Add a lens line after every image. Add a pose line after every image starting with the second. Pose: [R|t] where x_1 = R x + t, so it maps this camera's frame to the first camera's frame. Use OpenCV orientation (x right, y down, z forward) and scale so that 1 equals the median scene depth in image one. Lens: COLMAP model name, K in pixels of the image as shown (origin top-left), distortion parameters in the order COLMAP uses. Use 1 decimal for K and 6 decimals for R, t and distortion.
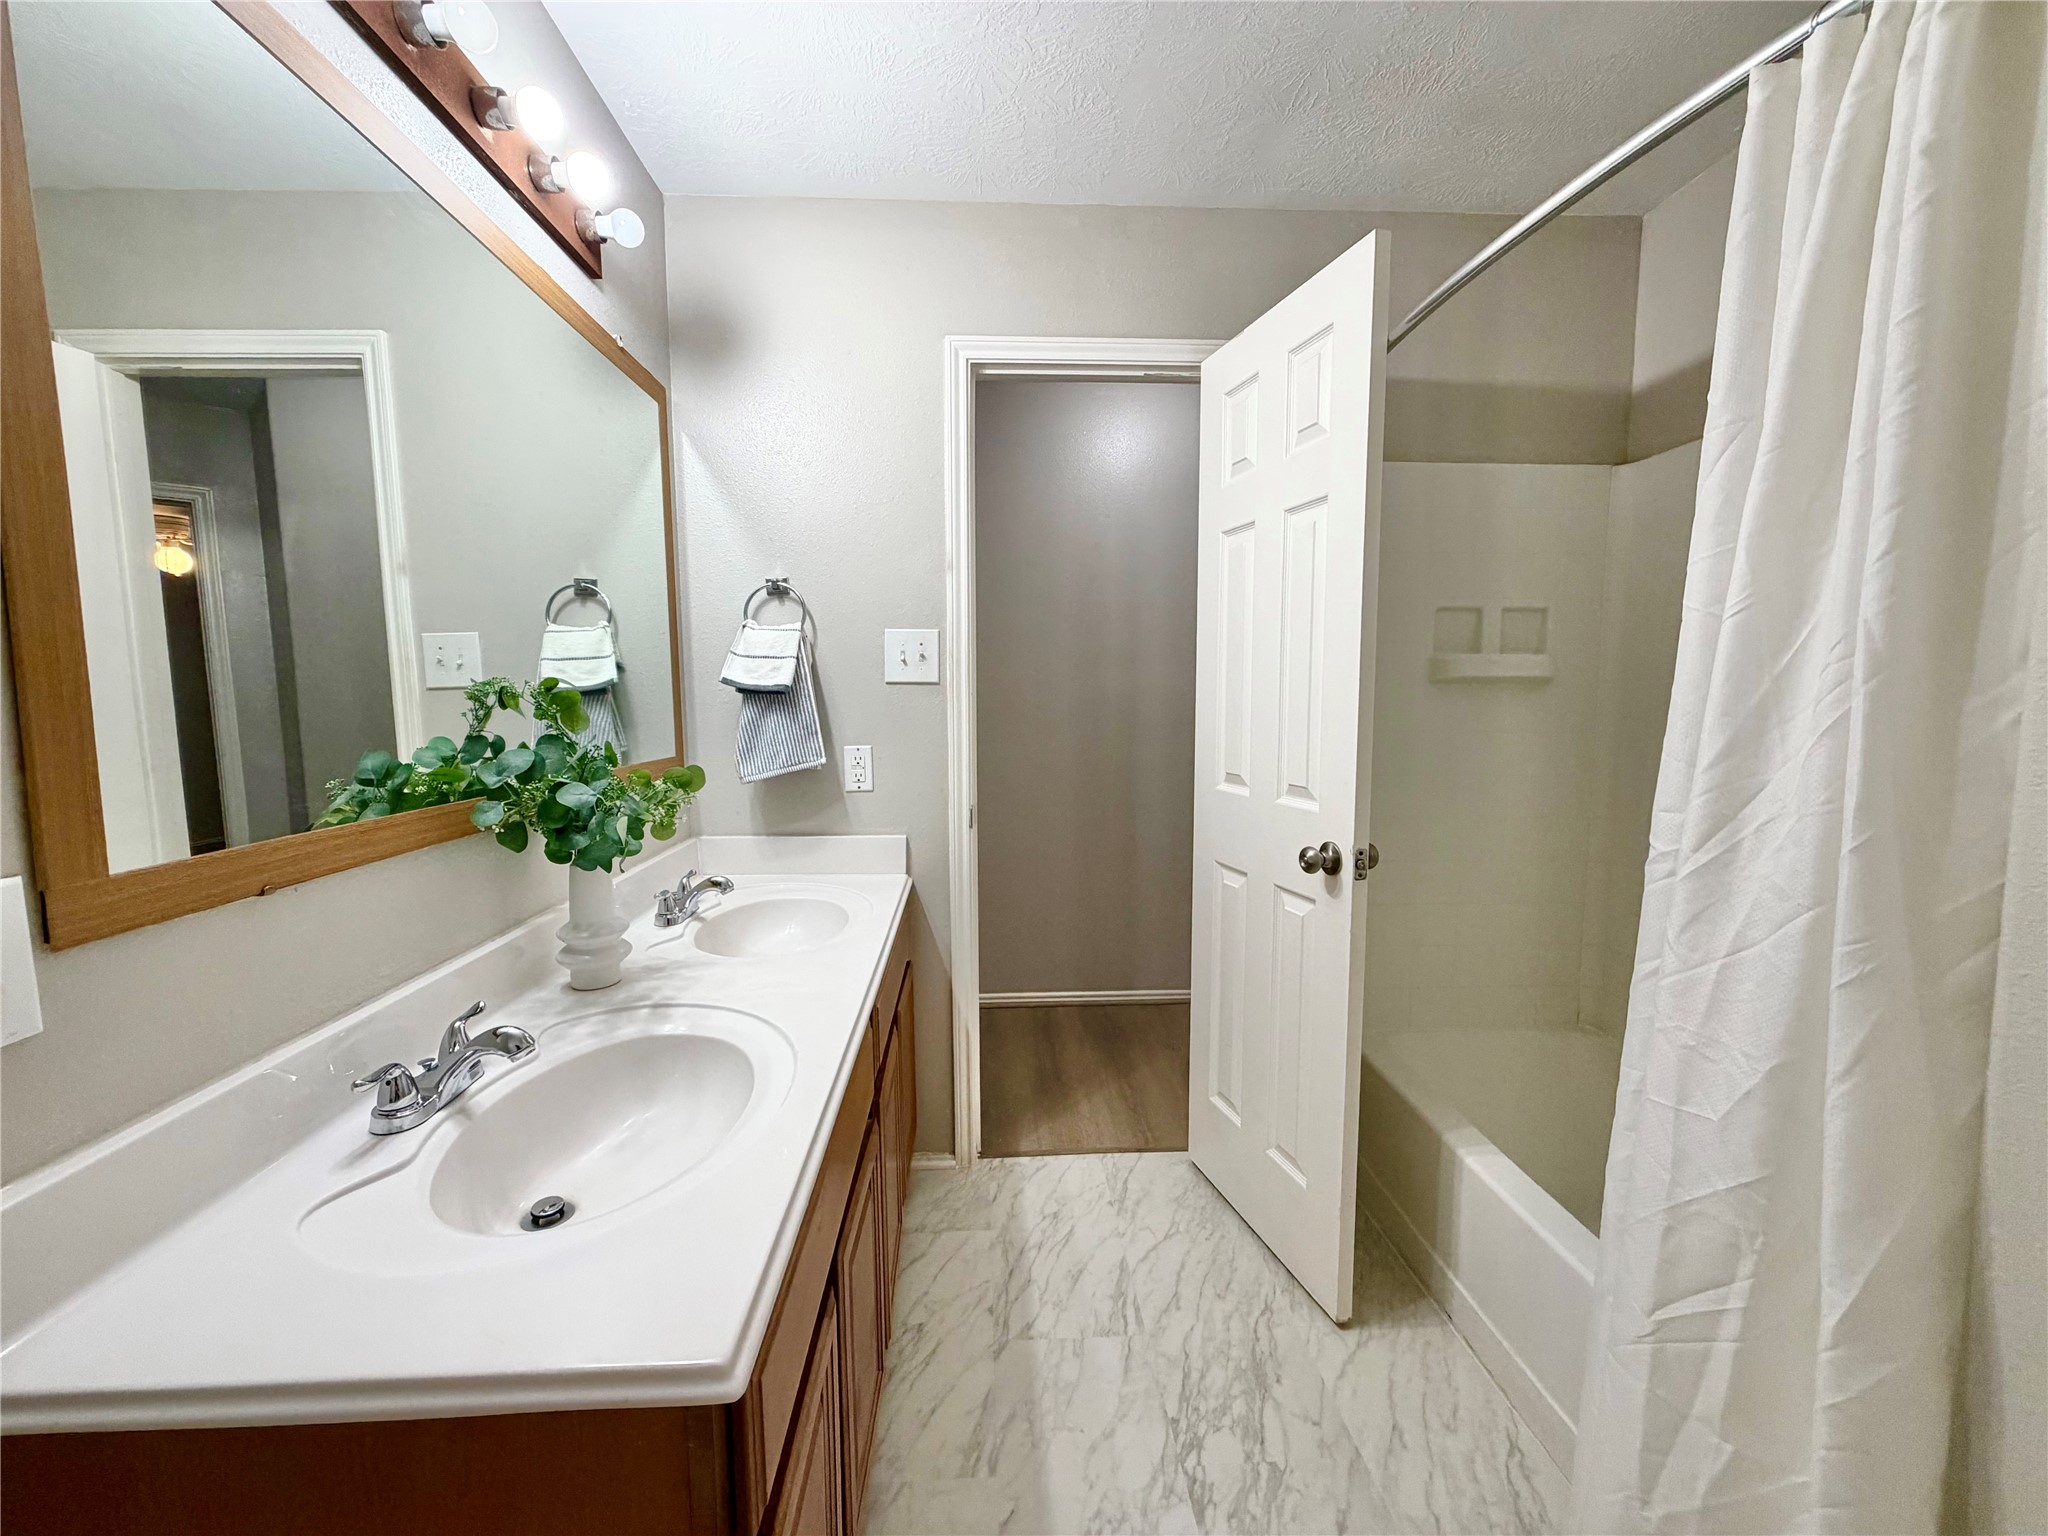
lens RADIAL K [[814.8, 0, 1015.2], [0, 814.8, 766.5], [0, 0, 1]] dist [0.000384, 0.000125]
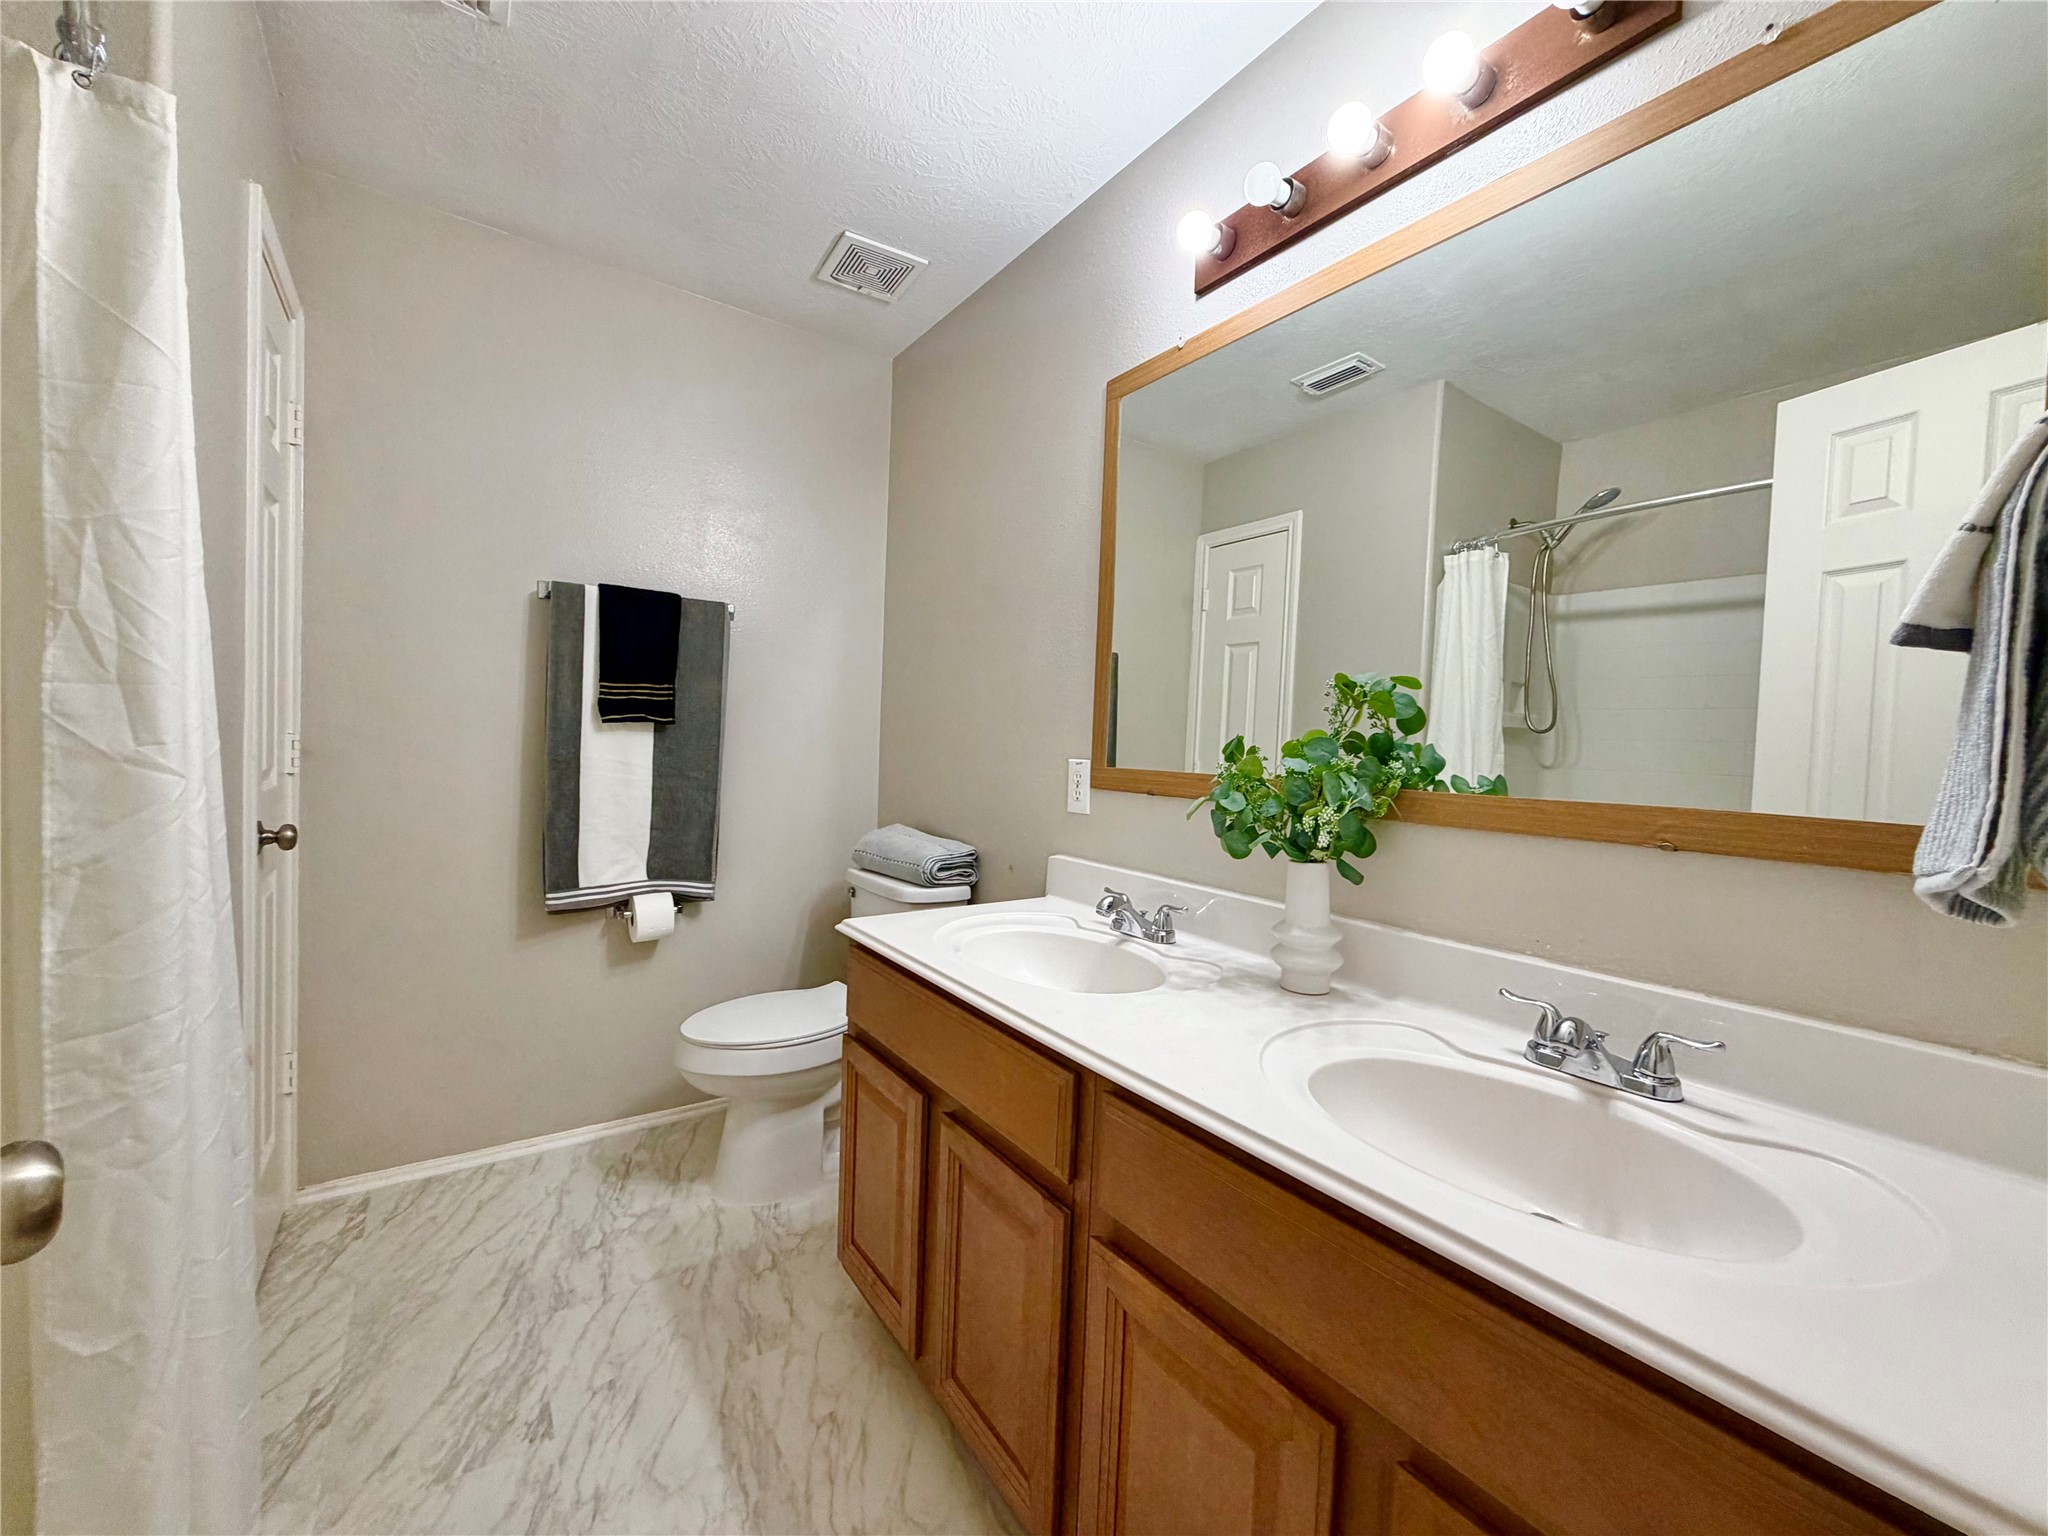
lens RADIAL K [[814.8, 0, 1015.2], [0, 814.8, 766.5], [0, 0, 1]] dist [0.000384, 0.000125]
pose [[-0.846385, -0.004577, -0.532552, 0.287746], [-0.076948, 0.990522, 0.113780, -0.075175], [0.526983, 0.137280, -0.838715, 1.616114]]
